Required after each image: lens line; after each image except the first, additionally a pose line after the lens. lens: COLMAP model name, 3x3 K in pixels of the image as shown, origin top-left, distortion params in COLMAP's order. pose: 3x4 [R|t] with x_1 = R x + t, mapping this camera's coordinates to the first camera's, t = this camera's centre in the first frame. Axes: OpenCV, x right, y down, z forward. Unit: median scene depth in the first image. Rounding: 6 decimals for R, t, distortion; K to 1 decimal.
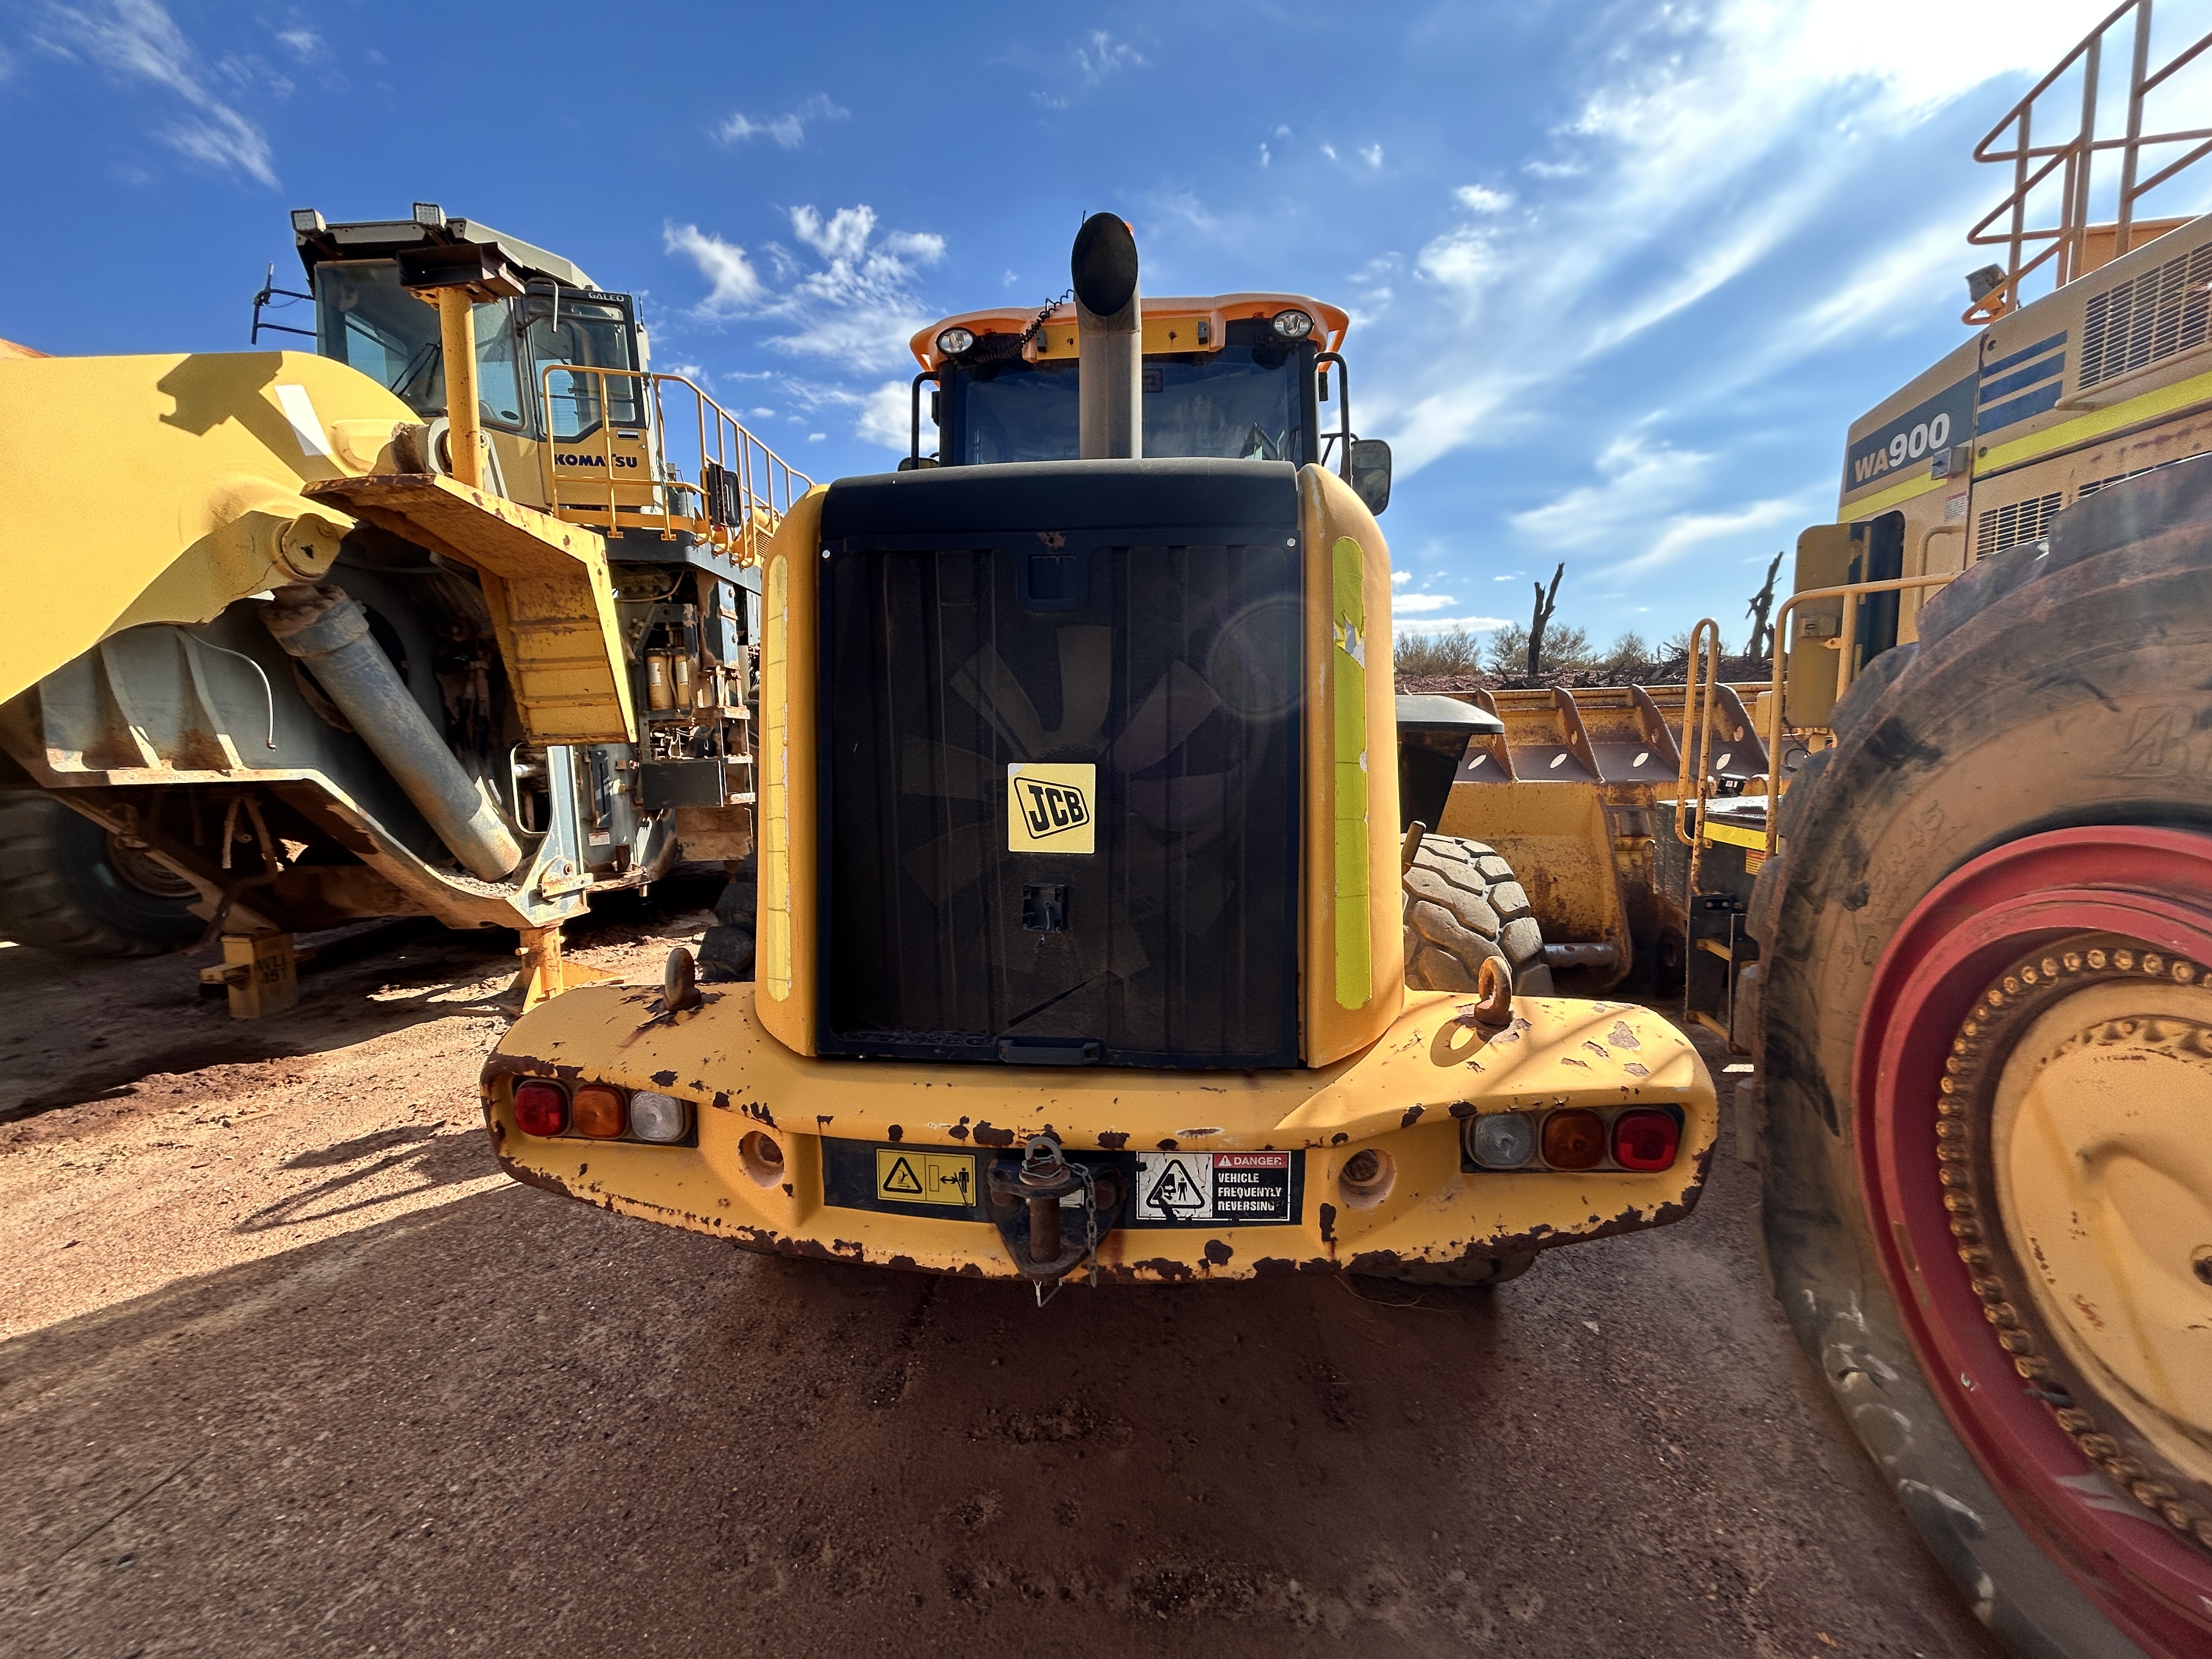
lens RADIAL K [[888.6, 0, 1099.8], [0, 888.6, 834.2], [0, 0, 1]] dist [0.002353, -0.000903]
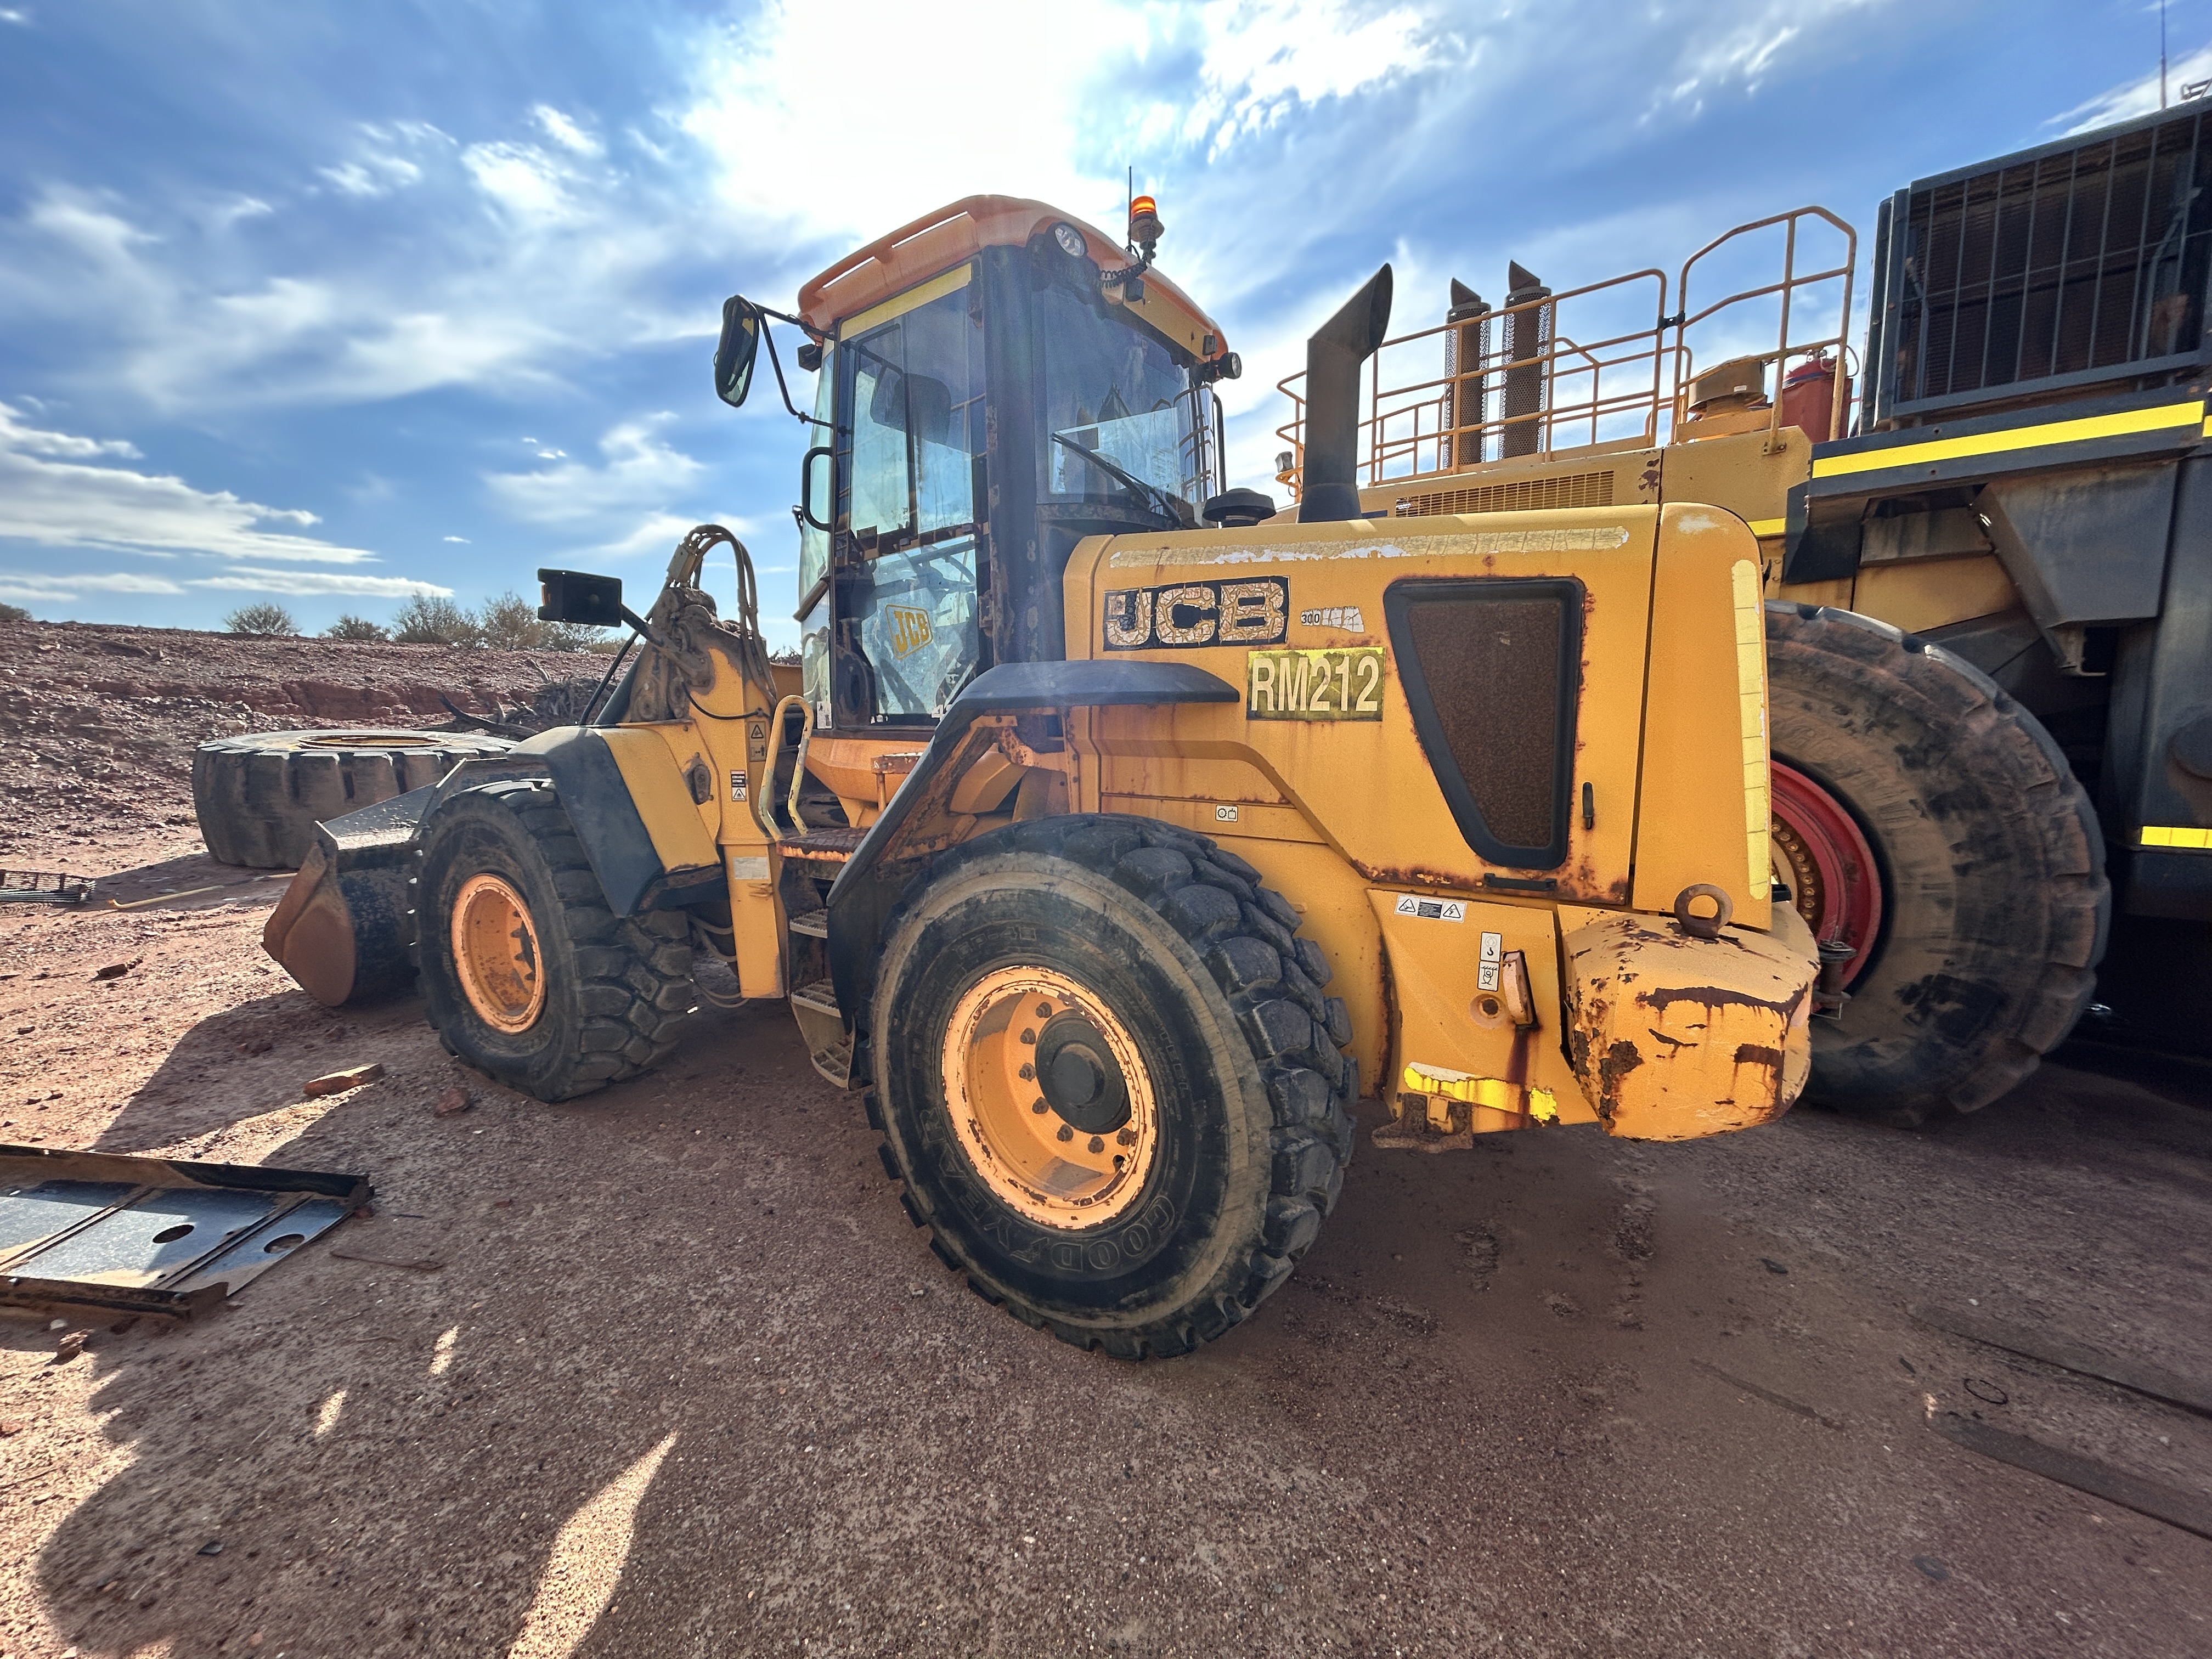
lens RADIAL K [[888.6, 0, 1103.5], [0, 888.6, 830.1], [0, 0, 1]] dist [0.002353, -0.000903]
pose [[0.472905, -0.105951, 0.874720, -0.858985], [0.095169, 0.993078, 0.068836, -0.044123], [-0.875959, 0.050694, 0.479715, 0.526668]]
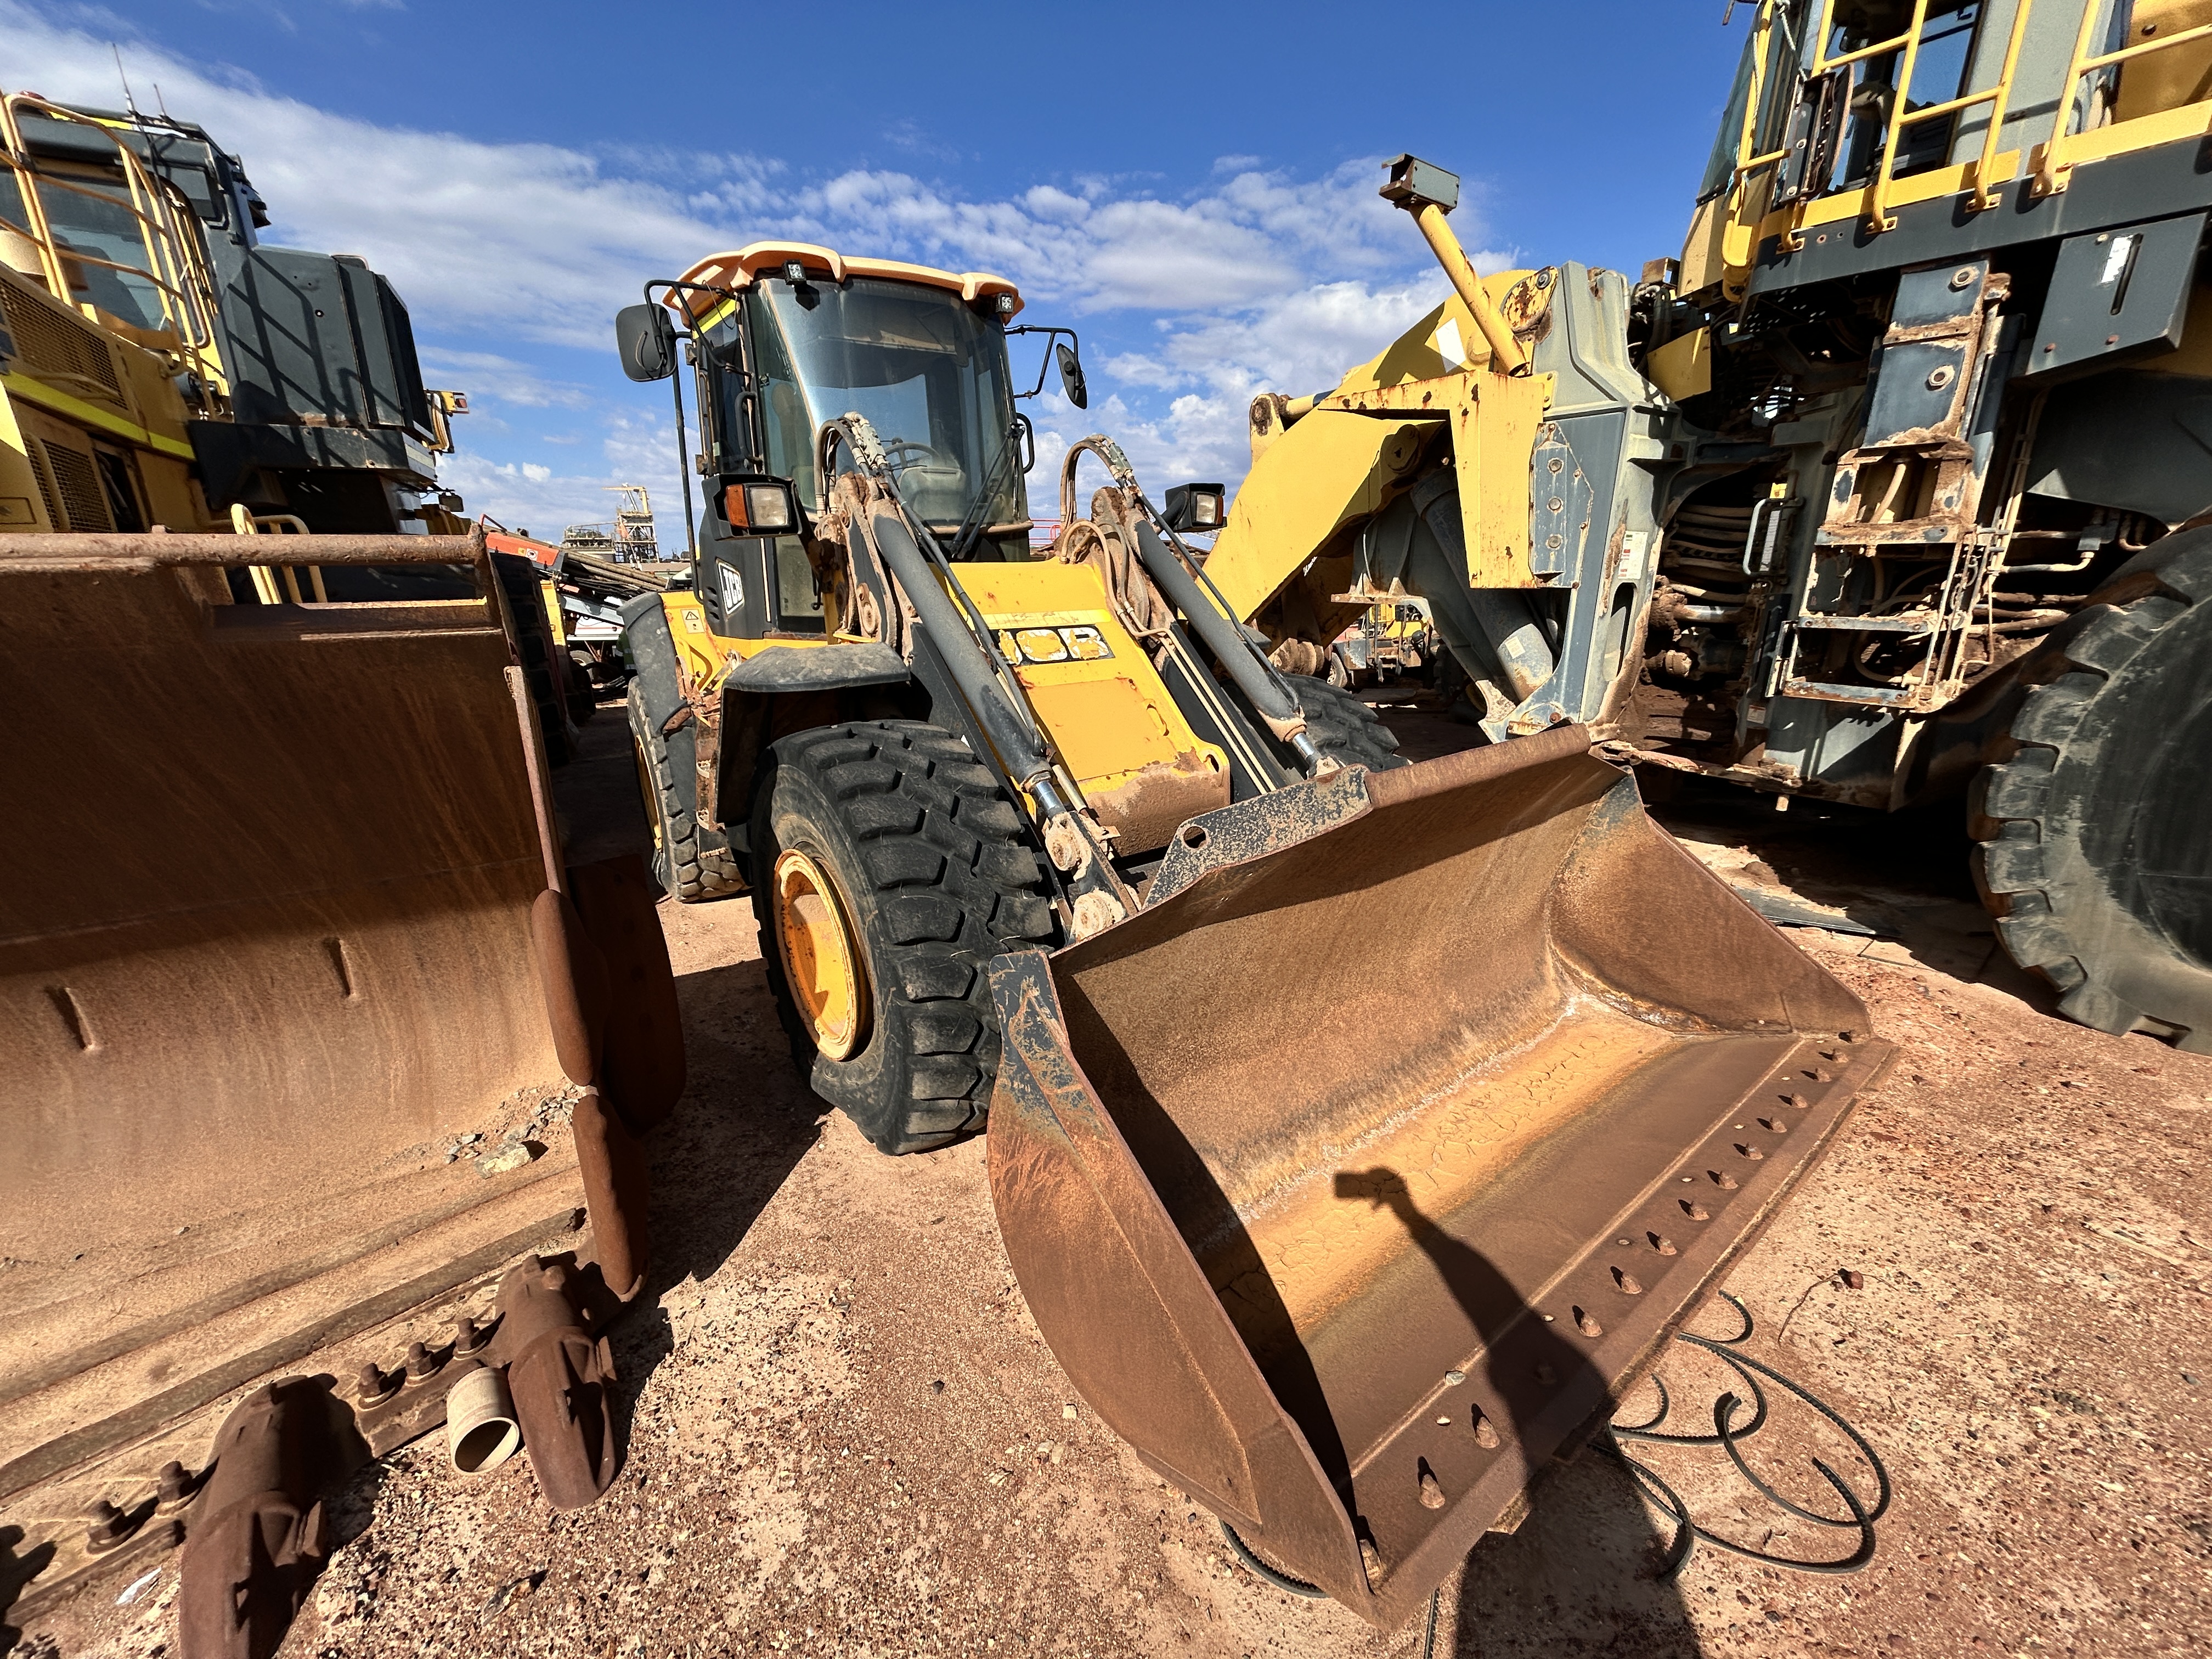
lens RADIAL K [[888.6, 0, 1096.2], [0, 888.6, 823.9], [0, 0, 1]] dist [0.002353, -0.000903]
pose [[-0.788159, 0.200282, -0.581972, 0.652063], [-0.032082, 0.930918, 0.363818, -0.322446], [0.614635, 0.305417, -0.727286, 2.419586]]
